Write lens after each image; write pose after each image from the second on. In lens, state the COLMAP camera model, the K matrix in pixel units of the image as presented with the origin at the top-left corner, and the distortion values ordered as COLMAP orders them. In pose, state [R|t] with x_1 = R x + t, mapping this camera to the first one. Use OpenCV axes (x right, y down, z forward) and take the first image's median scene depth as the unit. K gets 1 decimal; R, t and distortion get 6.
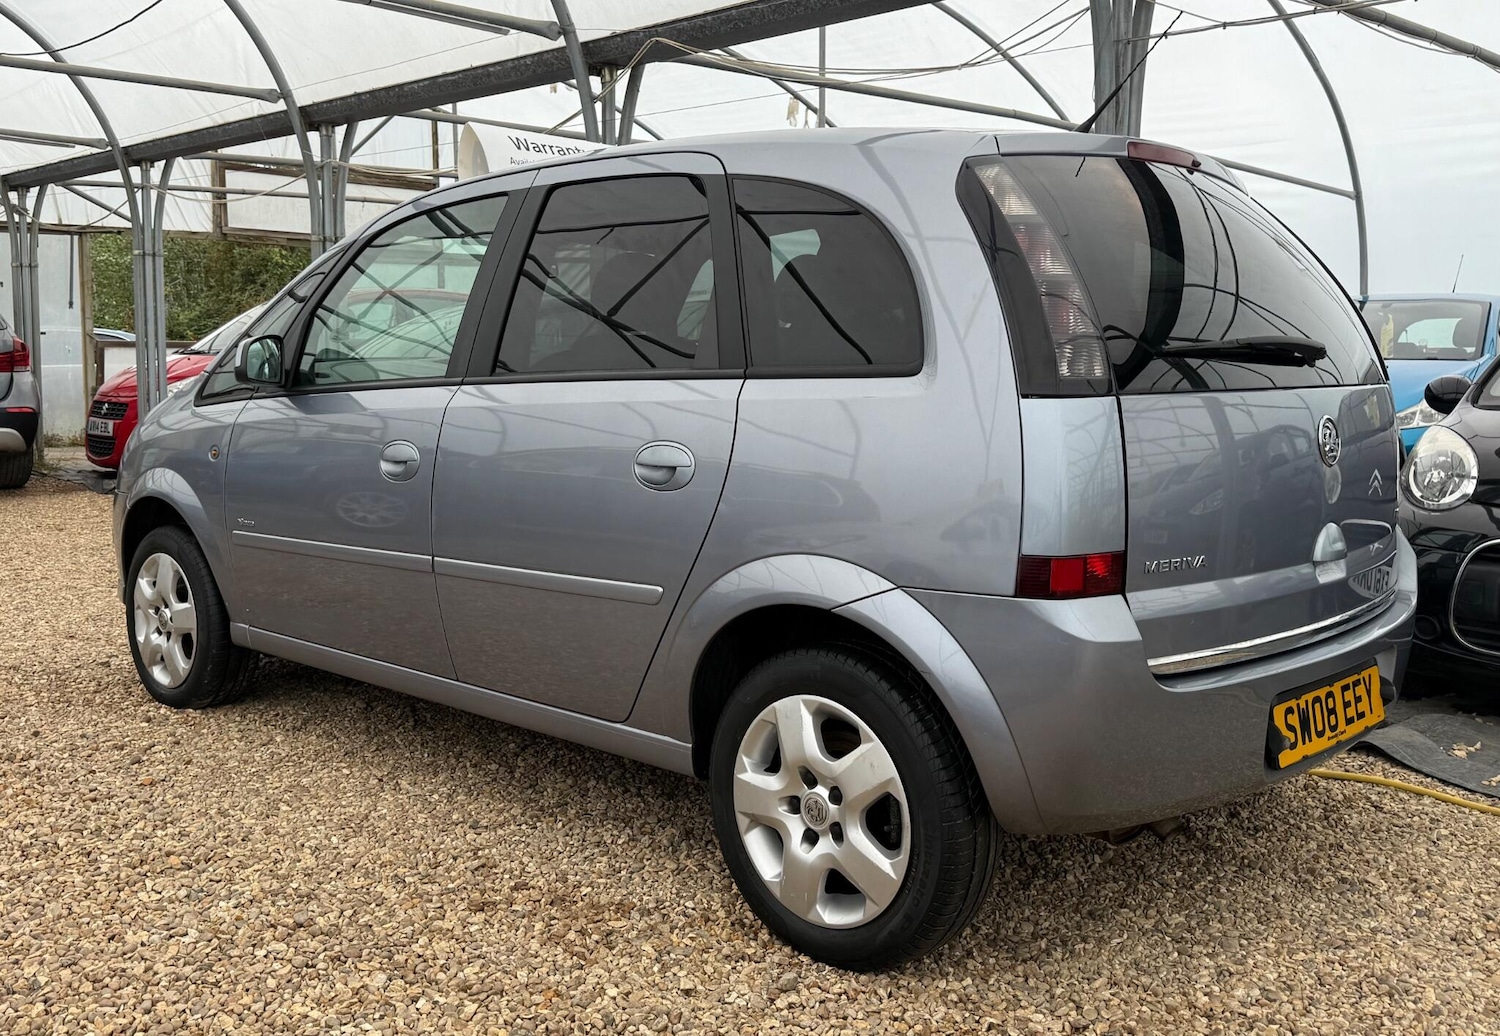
lens RADIAL K [[1400.0, 0, 688.2], [0, 1400.0, 455.8], [0, 0, 1]] dist [0.027447, 0.000000]
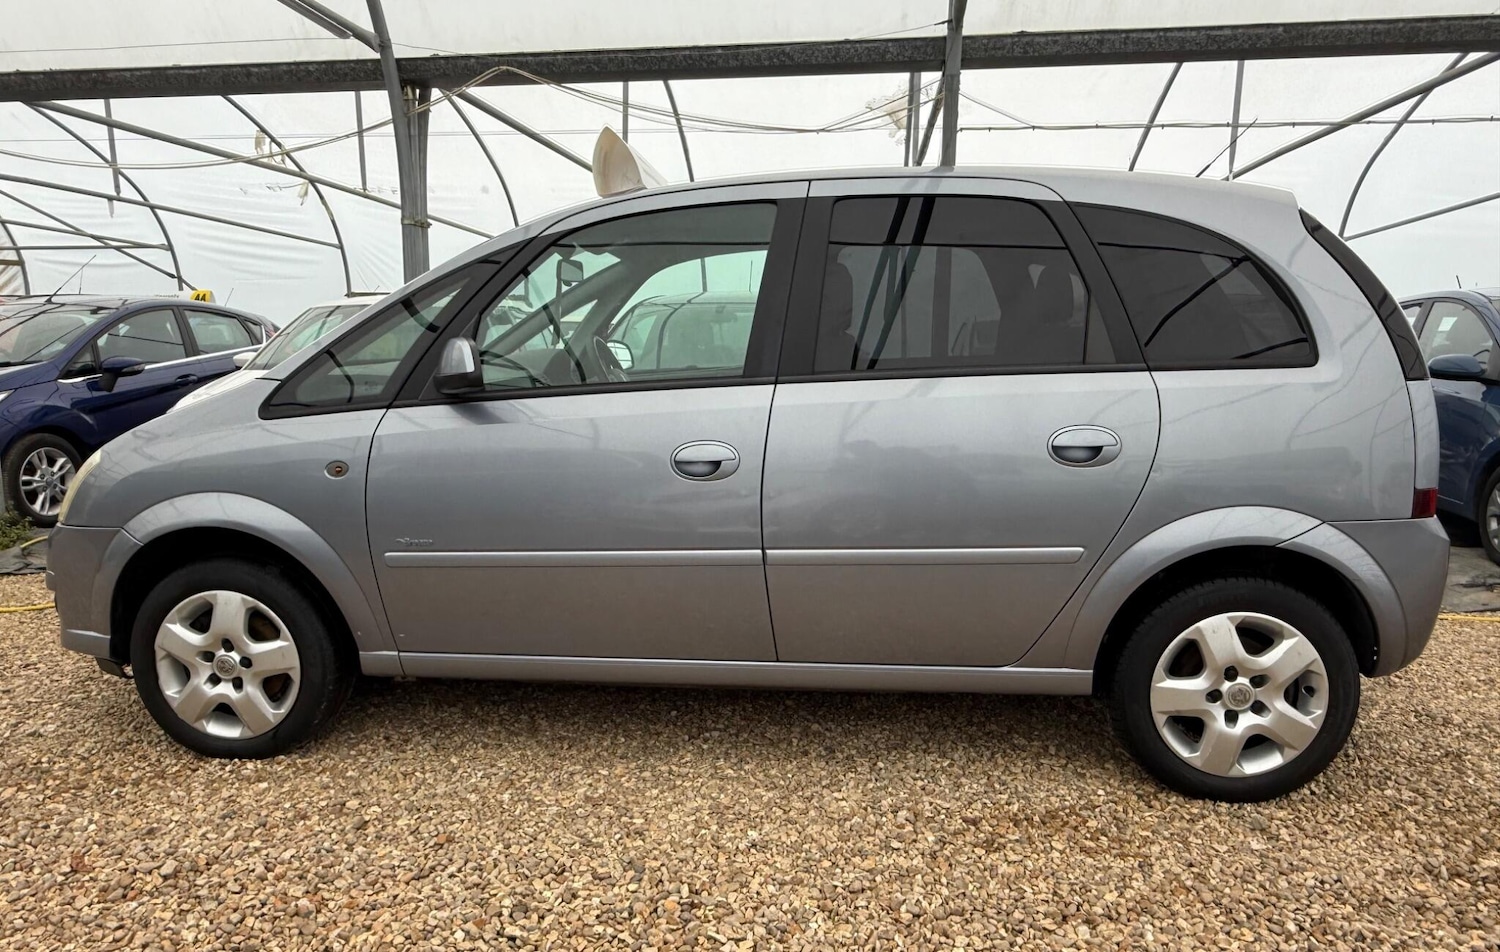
lens RADIAL K [[988.3, 0, 726.8], [0, 988.3, 503.2], [0, 0, 1]] dist [-0.001985, 0.004065]
pose [[0.786847, -0.101258, 0.608785, -0.769472], [0.052810, 0.993877, 0.097053, -0.042573], [-0.614885, -0.044216, 0.787376, 0.513346]]
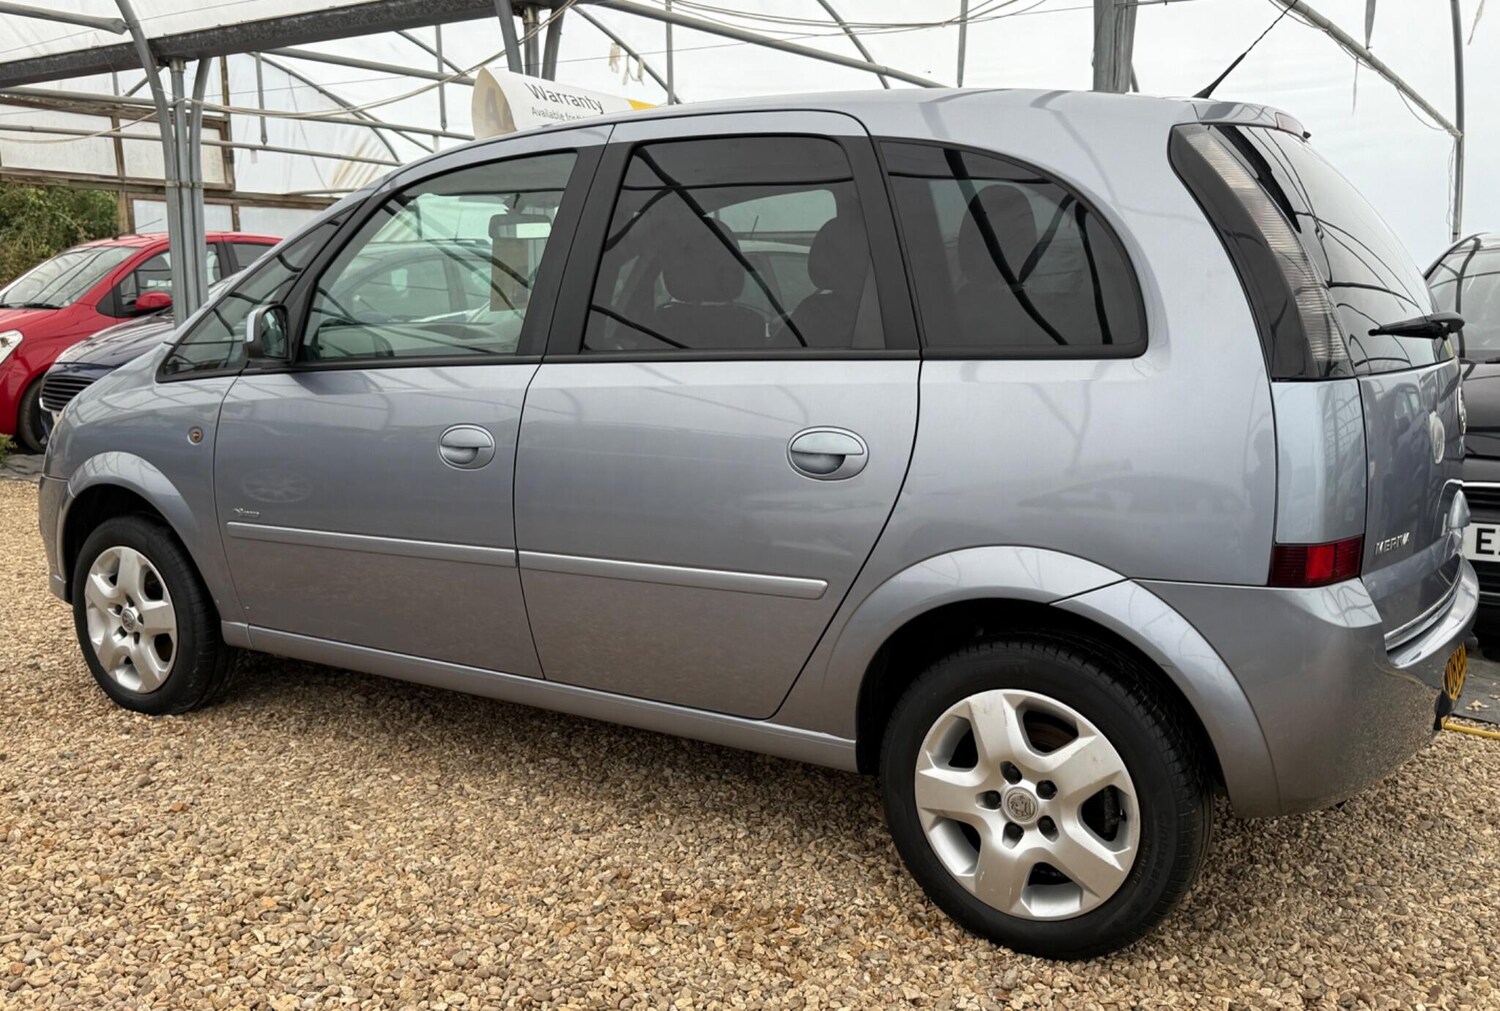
lens RADIAL K [[1316.0, 0, 728.6], [0, 1316.0, 513.0], [0, 0, 1]] dist [0.065028, -0.095394]
pose [[0.978046, -0.038077, 0.204881, -0.263006], [0.019666, 0.995642, 0.091159, -0.034532], [-0.207459, -0.085129, 0.974533, 0.144765]]
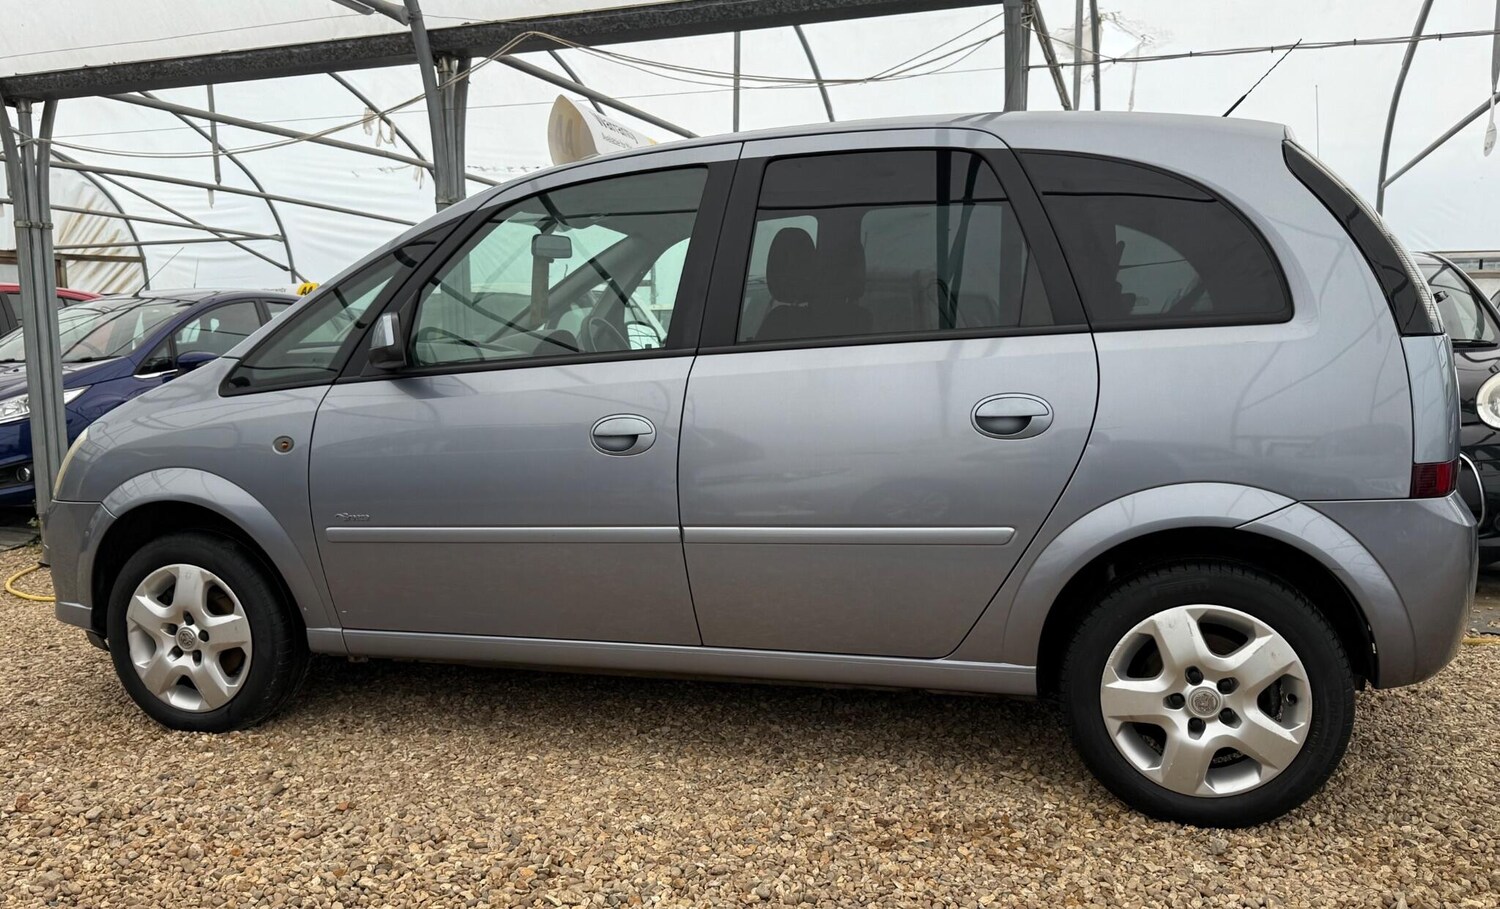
lens RADIAL K [[1198.7, 0, 703.5], [0, 1198.7, 492.6], [0, 0, 1]] dist [0.059843, -0.087757]
pose [[0.893801, -0.075236, 0.442108, -0.645100], [0.056856, 0.996883, 0.054700, 0.001317], [-0.444846, -0.023754, 0.895292, 0.262723]]
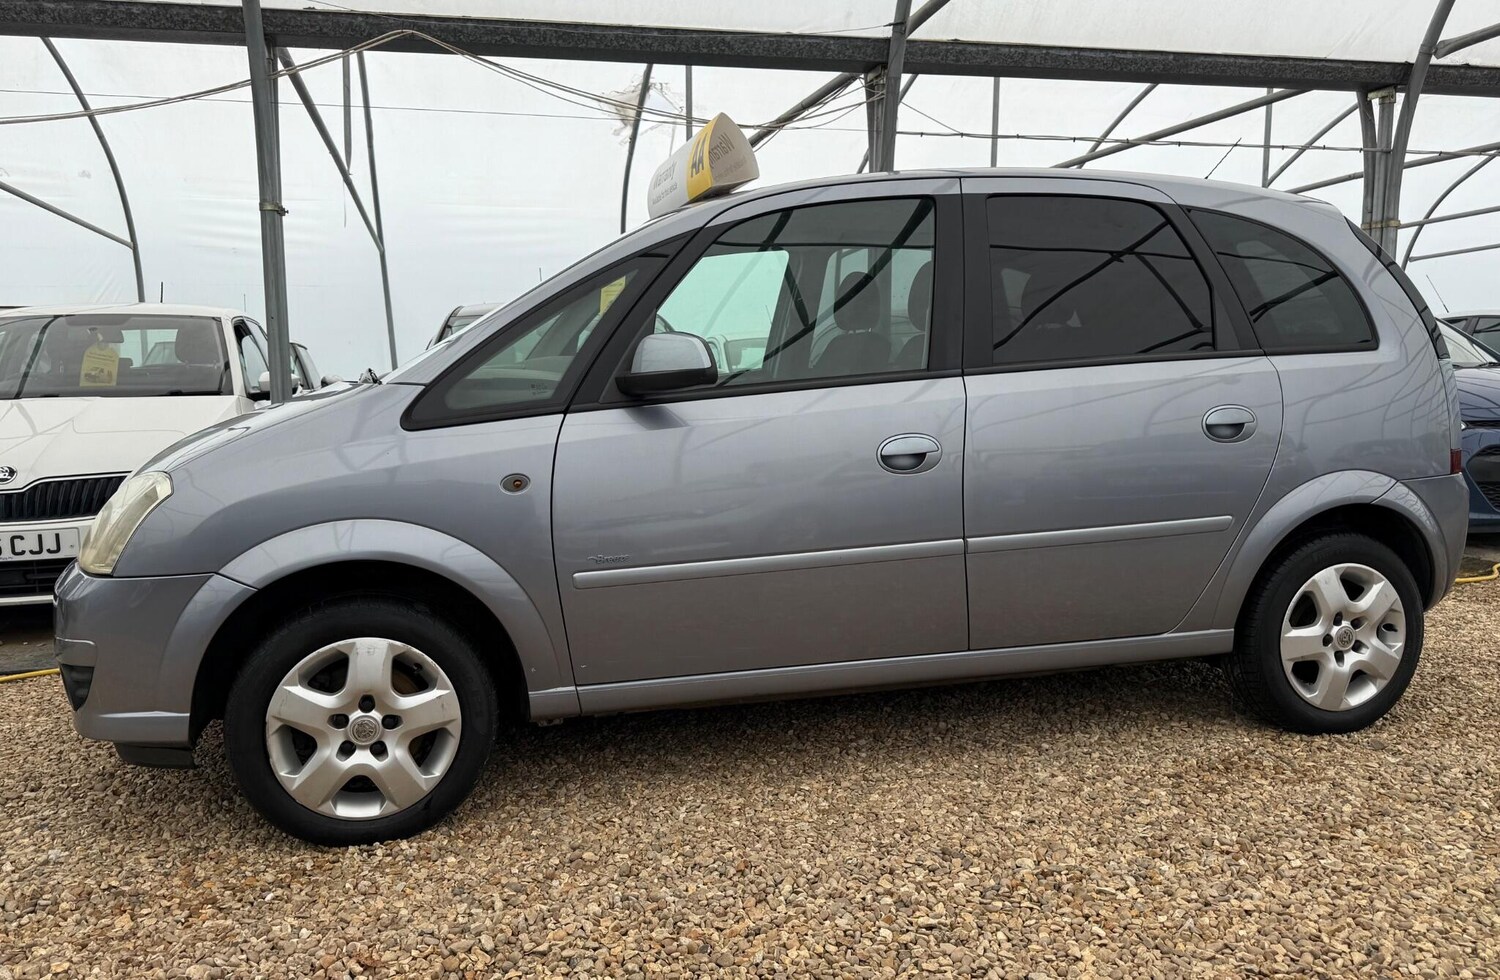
lens RADIAL K [[1205.5, 0, 702.4], [0, 1205.5, 517.4], [0, 0, 1]] dist [0.032966, -0.036692]
pose [[0.518348, -0.113188, 0.847646, -1.251314], [0.089303, 0.992947, 0.077980, -0.039104], [-0.850494, 0.035277, 0.524801, 0.812410]]
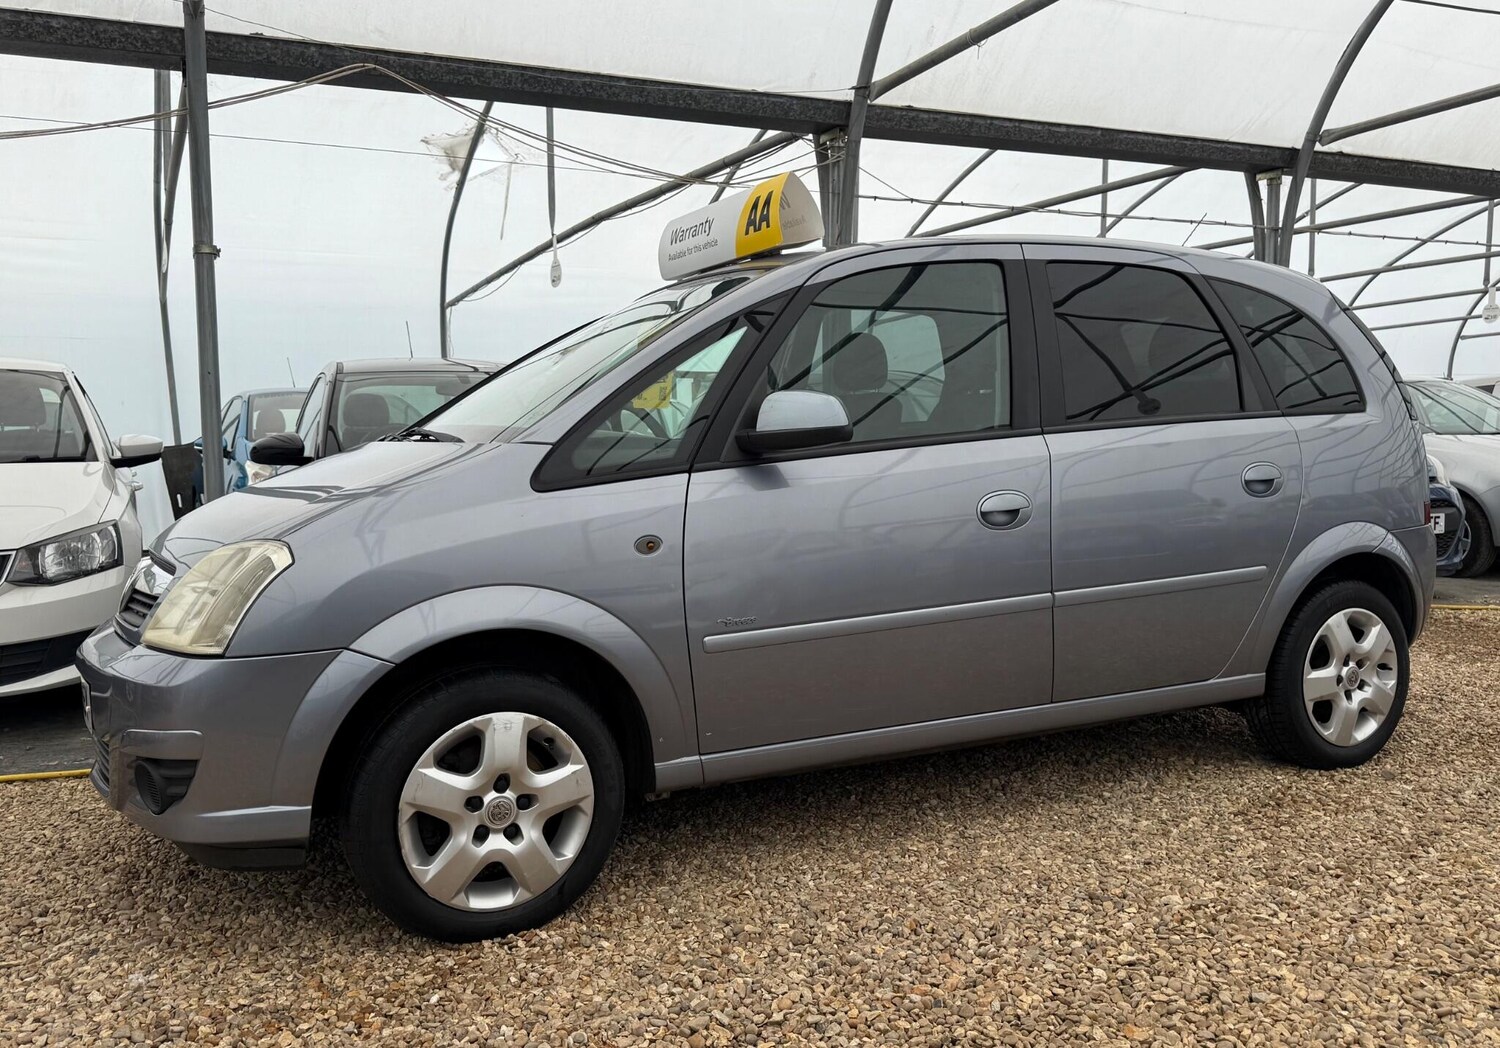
lens RADIAL K [[1304.4, 0, 728.0], [0, 1304.4, 536.0], [0, 0, 1]] dist [0.056057, -0.079263]
pose [[0.320900, -0.082534, 0.943510, -1.441716], [0.096541, 0.993857, 0.054104, -0.060429], [-0.942180, 0.073726, 0.326897, 1.063548]]
